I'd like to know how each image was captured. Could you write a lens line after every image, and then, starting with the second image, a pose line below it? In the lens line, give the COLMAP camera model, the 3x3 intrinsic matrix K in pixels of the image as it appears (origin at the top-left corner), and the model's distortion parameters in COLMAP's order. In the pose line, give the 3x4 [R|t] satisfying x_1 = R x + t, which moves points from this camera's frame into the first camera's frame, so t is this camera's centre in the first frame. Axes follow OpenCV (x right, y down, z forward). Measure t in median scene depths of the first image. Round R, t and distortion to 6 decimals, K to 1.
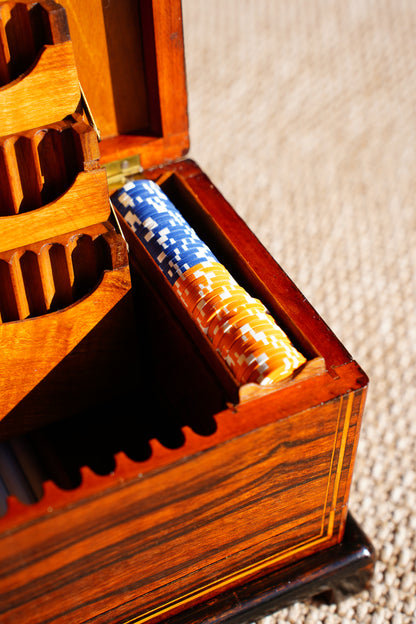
lens RADIAL K [[1165.2, 0, 208.0], [0, 1165.2, 312.0], [0, 0, 1]] dist [0.395216, 0.240543]
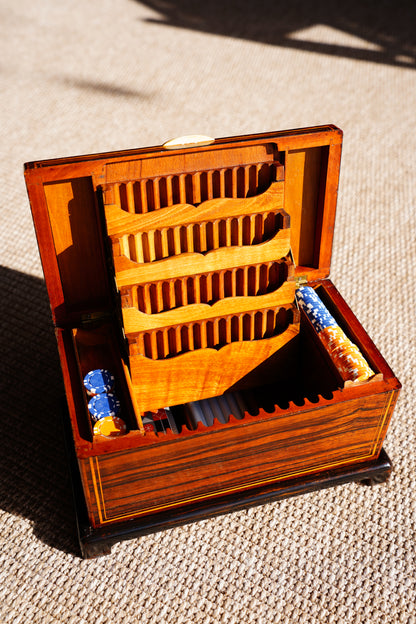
lens RADIAL K [[644.8, 0, 208.1], [0, 644.8, 316.9], [0, 0, 1]] dist [0.032525, 0.121335]
pose [[0.982624, 0.124399, -0.137750, -0.070710], [-0.131087, 0.990541, -0.040558, 0.023223], [0.131401, 0.057910, 0.989636, -0.276833]]
